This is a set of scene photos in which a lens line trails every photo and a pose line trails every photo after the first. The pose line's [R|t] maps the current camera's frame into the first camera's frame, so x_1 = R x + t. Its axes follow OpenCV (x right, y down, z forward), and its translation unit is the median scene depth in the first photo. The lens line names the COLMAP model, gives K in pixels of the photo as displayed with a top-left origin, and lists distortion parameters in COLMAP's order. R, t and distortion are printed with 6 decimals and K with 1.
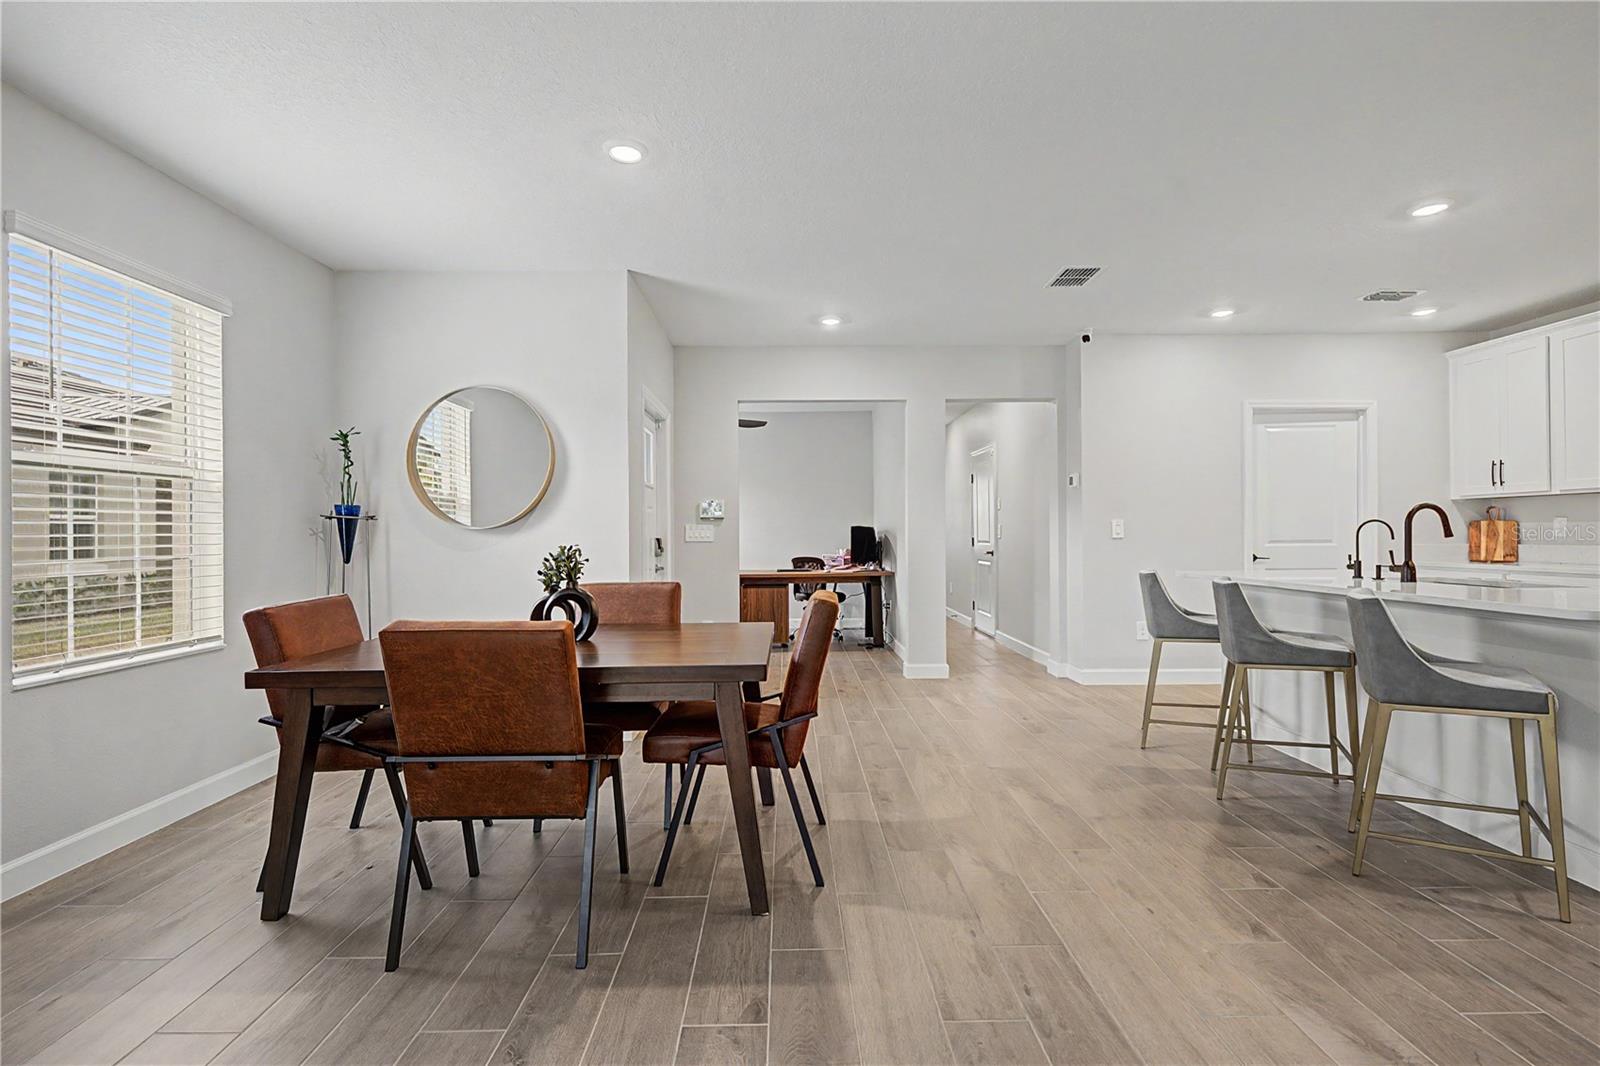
lens RADIAL K [[732.0, 0, 797.5], [0, 732.0, 533.4], [0, 0, 1]] dist [0.003446, -0.000582]
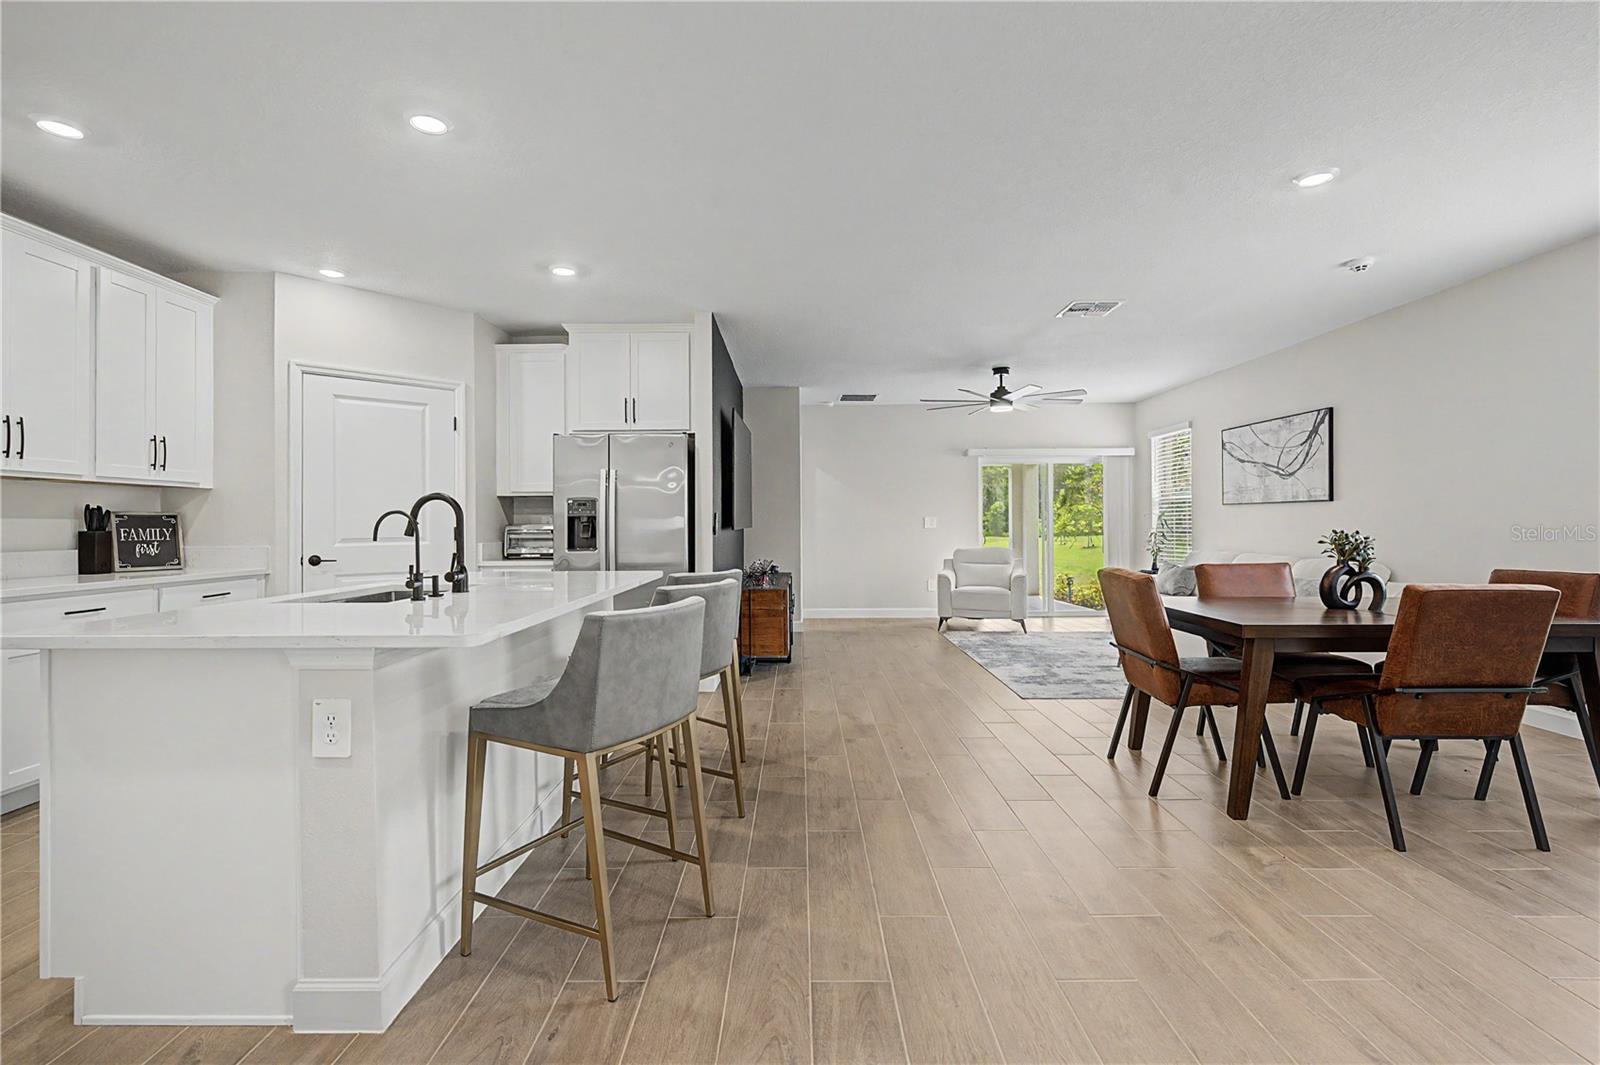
lens RADIAL K [[748.8, 0, 796.9], [0, 748.8, 523.4], [0, 0, 1]] dist [0.003971, -0.001316]
pose [[-0.999753, 0.012109, 0.018662, 0.308912], [0.012037, 0.999920, -0.003999, -0.000055], [-0.018709, -0.003773, -0.999818, 1.233641]]
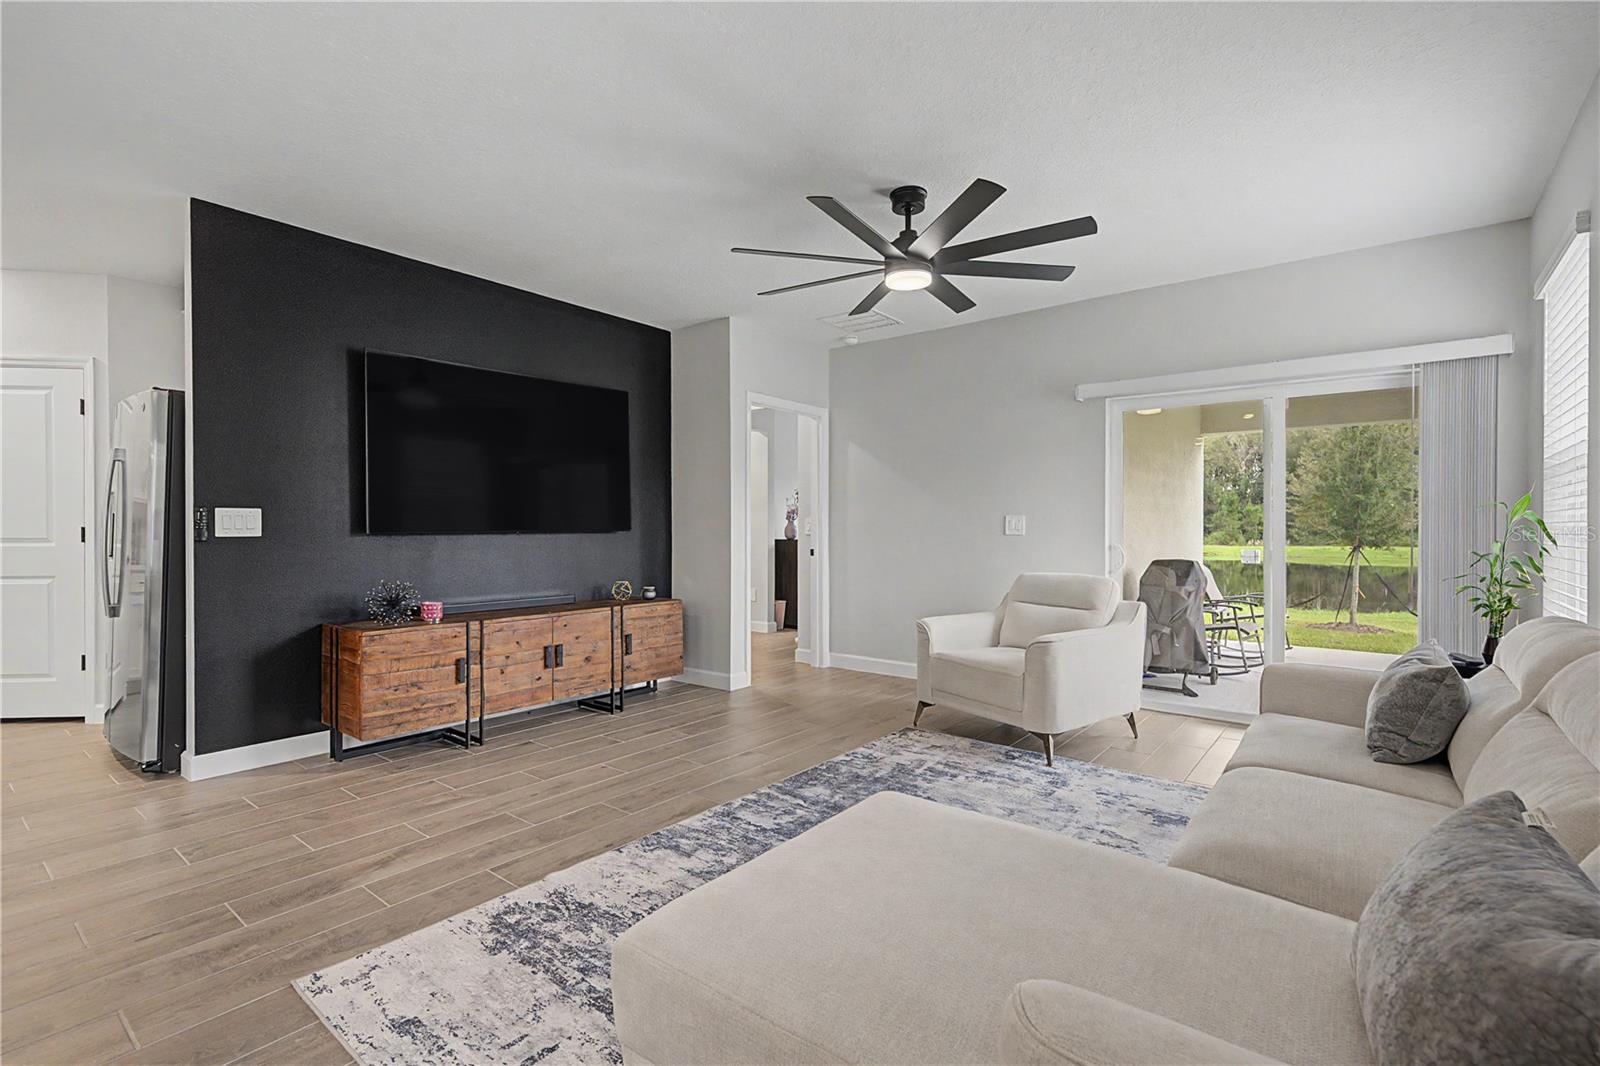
lens RADIAL K [[732.0, 0, 796.3], [0, 732.0, 533.9], [0, 0, 1]] dist [0.003446, -0.000582]
pose [[-0.772222, 0.001331, 0.635351, -0.403268], [0.003024, 0.999994, 0.001580, 0.004674], [-0.635346, 0.003142, -0.772222, 0.352736]]
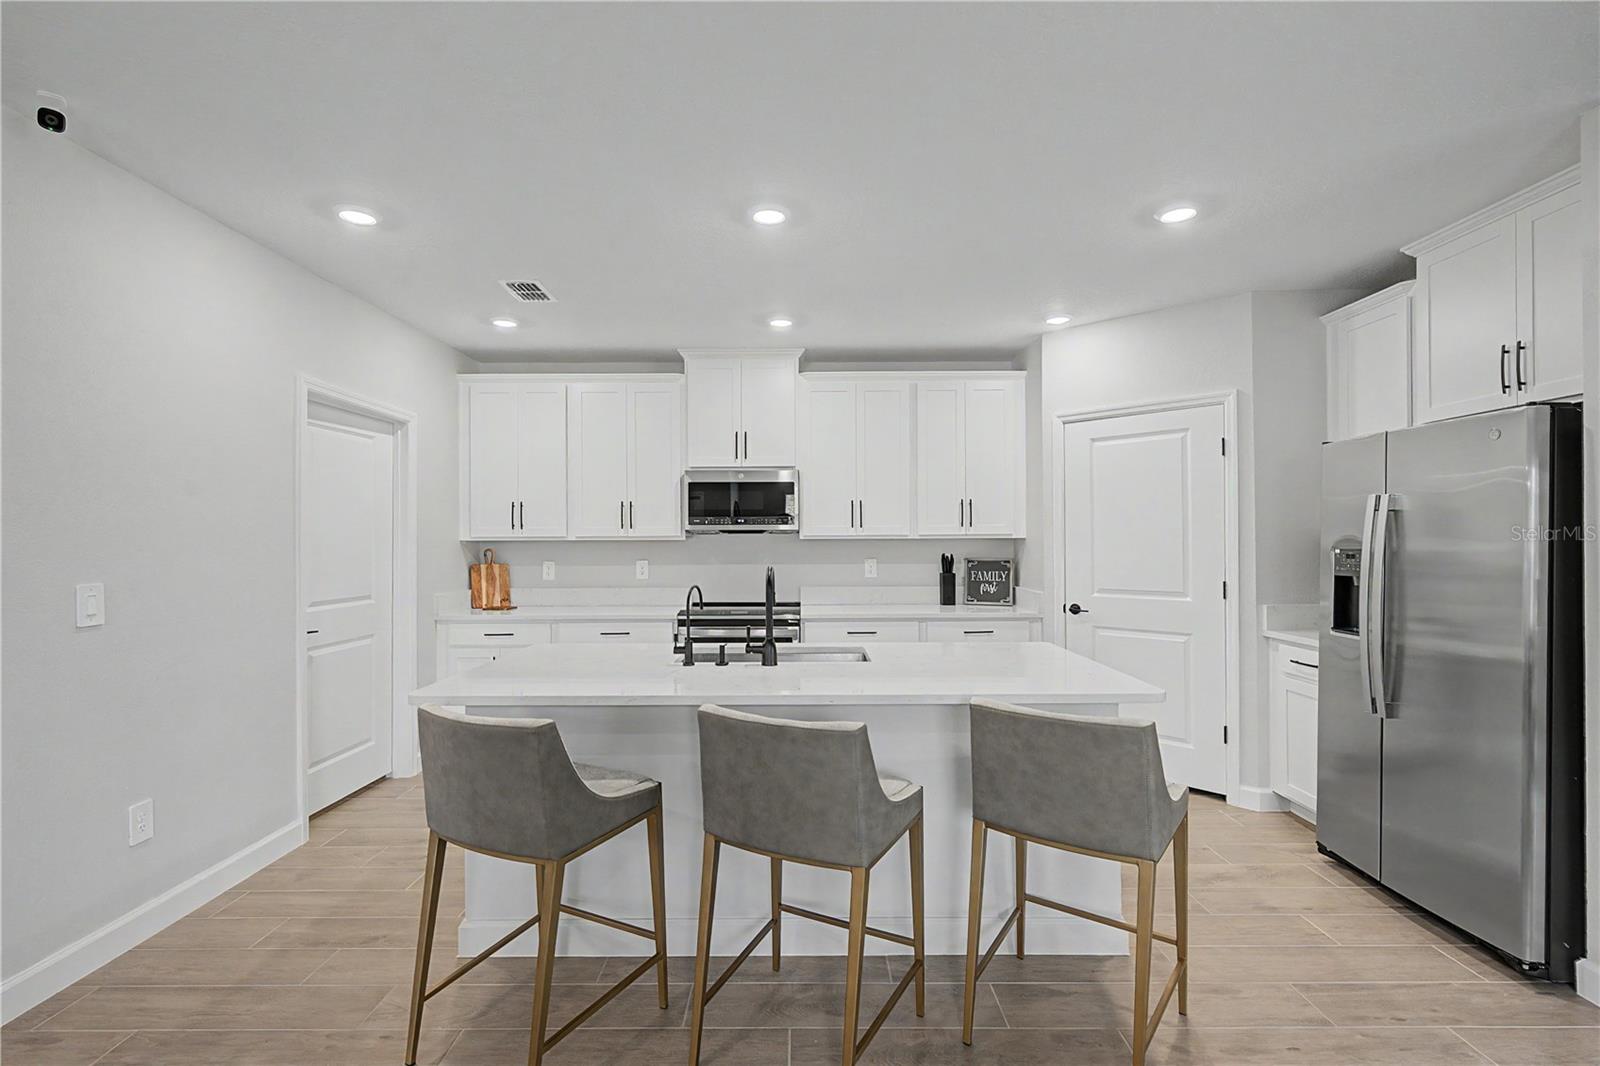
lens RADIAL K [[732.0, 0, 796.2], [0, 732.0, 536.2], [0, 0, 1]] dist [0.003446, -0.000582]
pose [[0.017396, 0.011957, 0.999777, 0.018730], [0.003435, 0.999922, -0.012018, -0.044623], [-0.999843, 0.003644, 0.017354, 0.653803]]
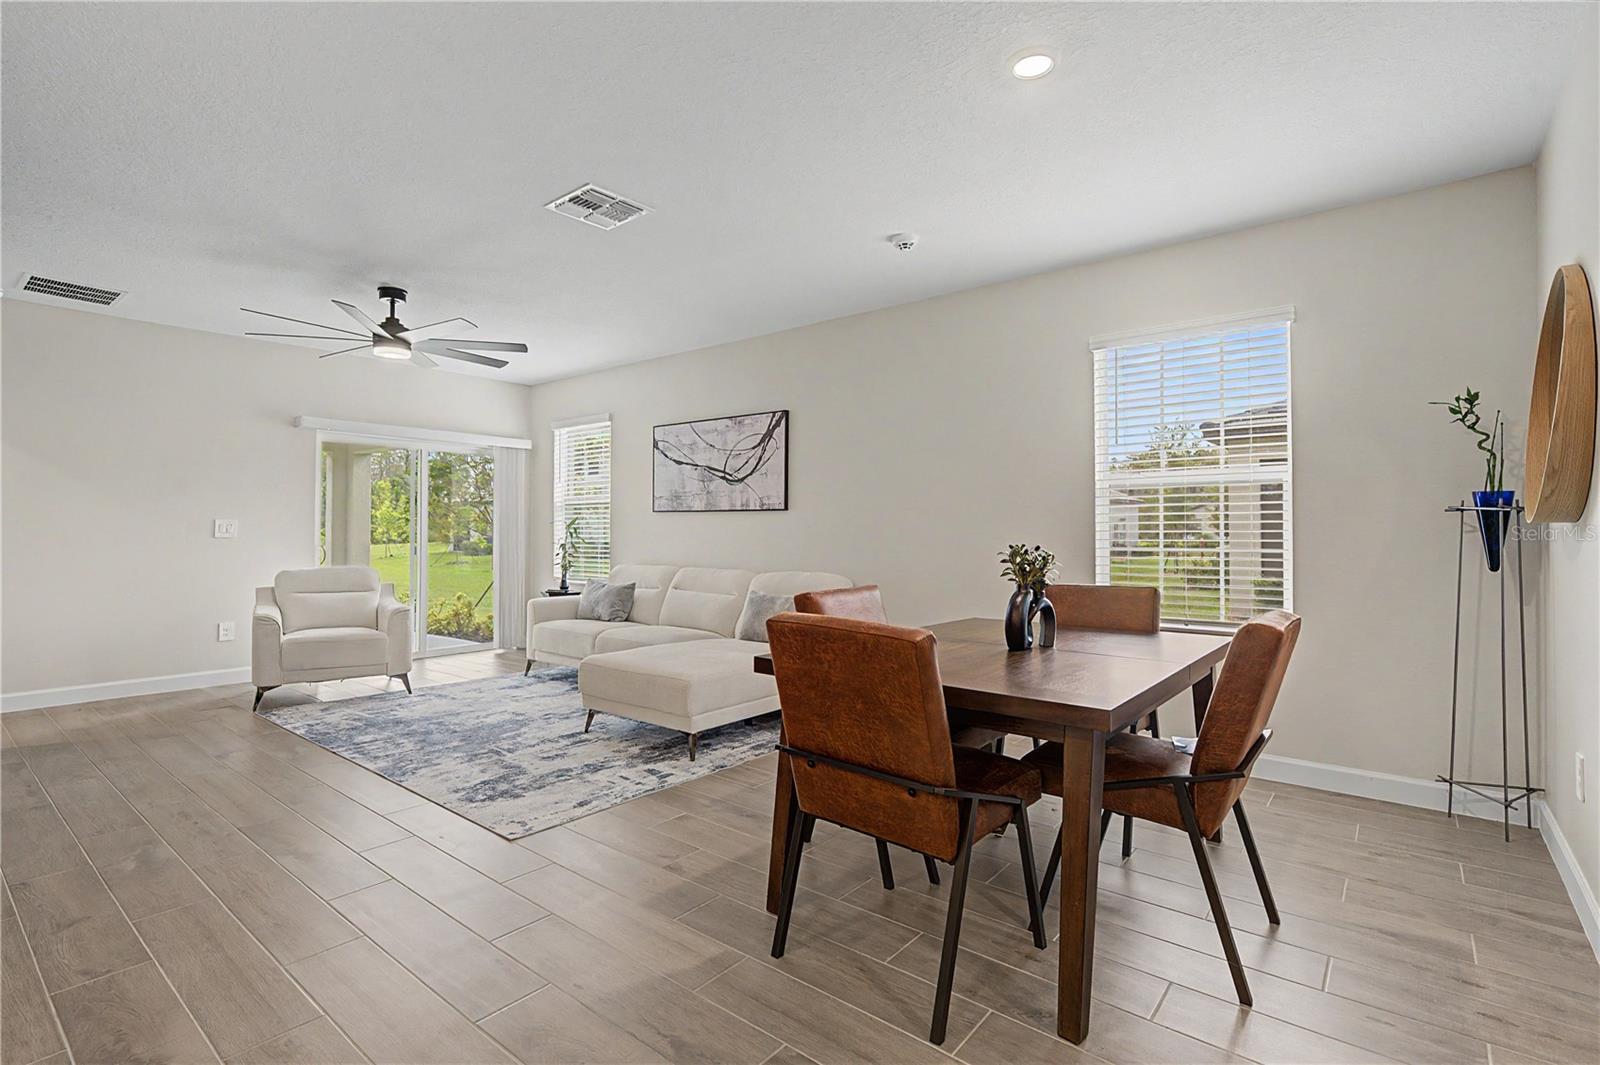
lens RADIAL K [[748.8, 0, 792.1], [0, 748.8, 518.5], [0, 0, 1]] dist [0.003971, -0.001316]
pose [[-0.645736, -0.008974, -0.763508, 0.327053], [0.002658, 0.999898, -0.014001, -0.002230], [0.763556, -0.011071, -0.645646, 0.759029]]
